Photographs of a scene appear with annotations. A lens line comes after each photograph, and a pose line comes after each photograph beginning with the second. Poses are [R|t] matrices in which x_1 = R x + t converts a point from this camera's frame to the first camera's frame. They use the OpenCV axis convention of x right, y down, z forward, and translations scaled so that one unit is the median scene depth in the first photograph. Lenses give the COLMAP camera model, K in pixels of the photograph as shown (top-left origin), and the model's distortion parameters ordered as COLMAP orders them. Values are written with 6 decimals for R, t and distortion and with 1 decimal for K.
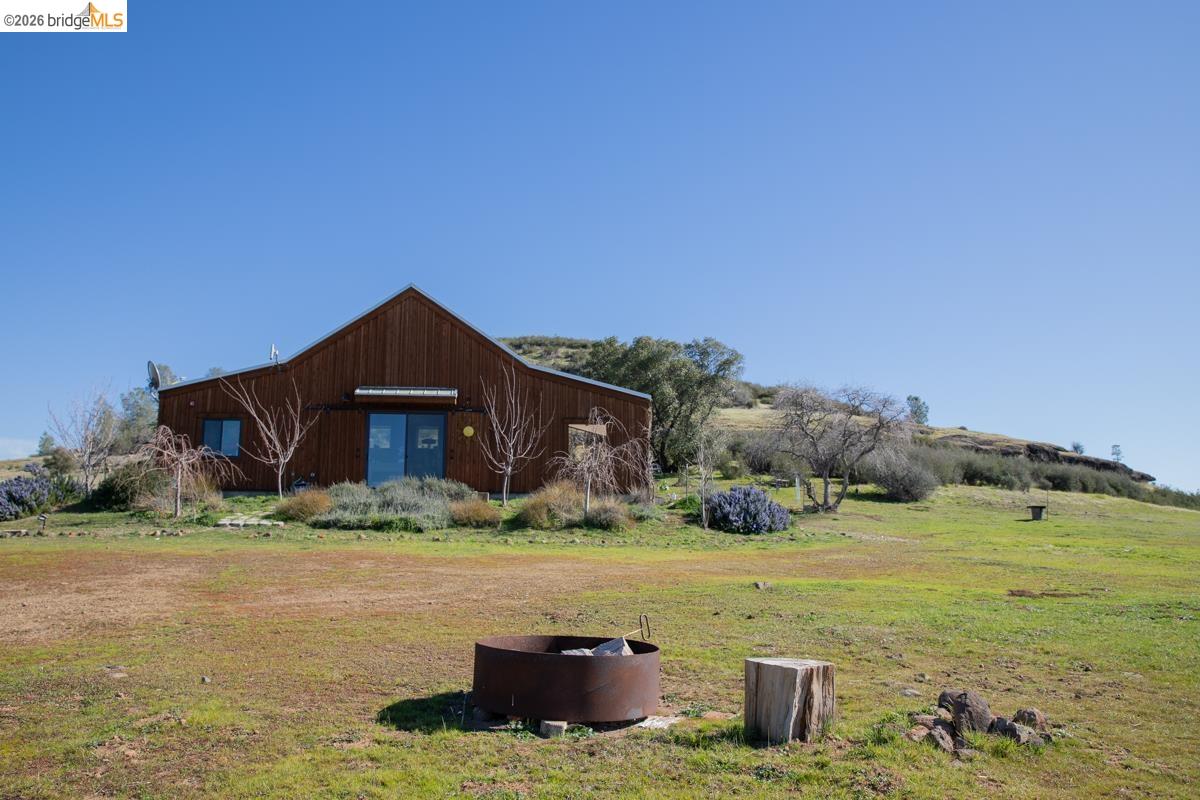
lens RADIAL K [[914.2, 0, 606.6], [0, 914.2, 393.1], [0, 0, 1]] dist [-0.142850, 0.199510]
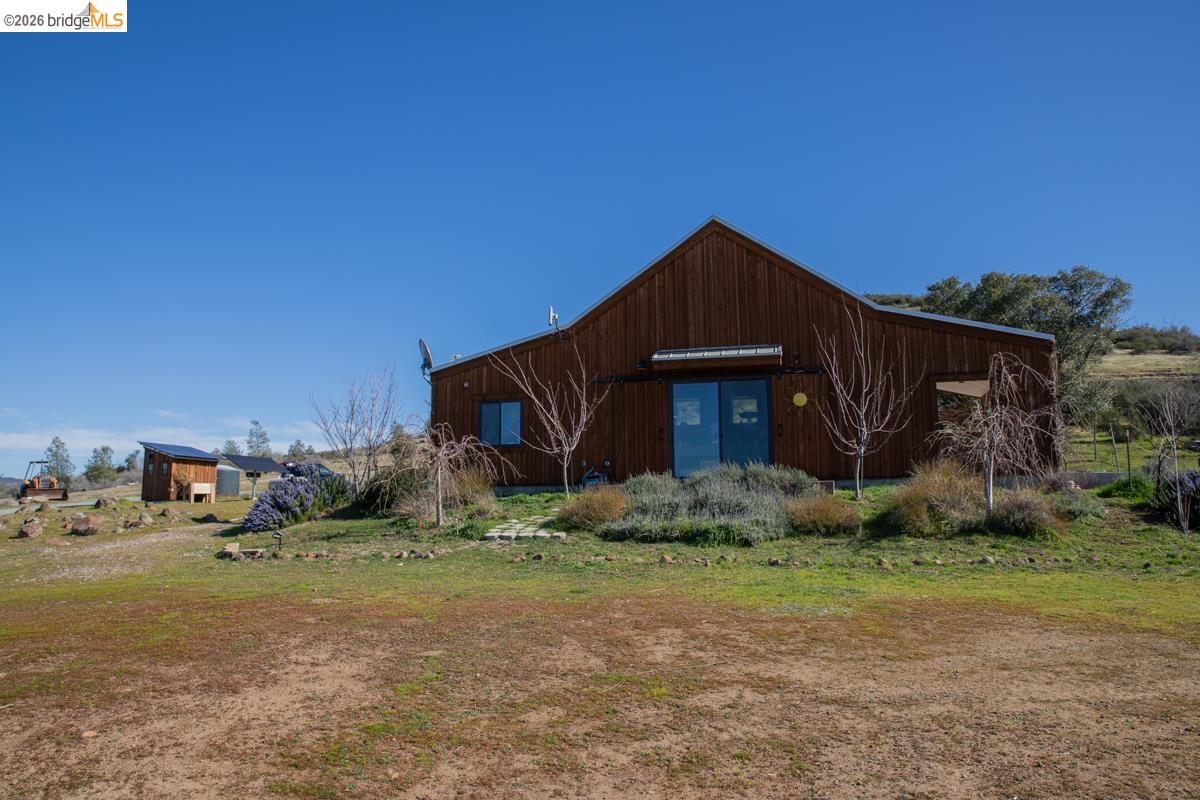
lens RADIAL K [[914.2, 0, 606.6], [0, 914.2, 393.1], [0, 0, 1]] dist [-0.142850, 0.199510]
pose [[0.942289, -0.054685, -0.330304, -0.058510], [0.066090, 0.997539, 0.023390, 0.009225], [0.328212, -0.043870, 0.943585, 0.255143]]
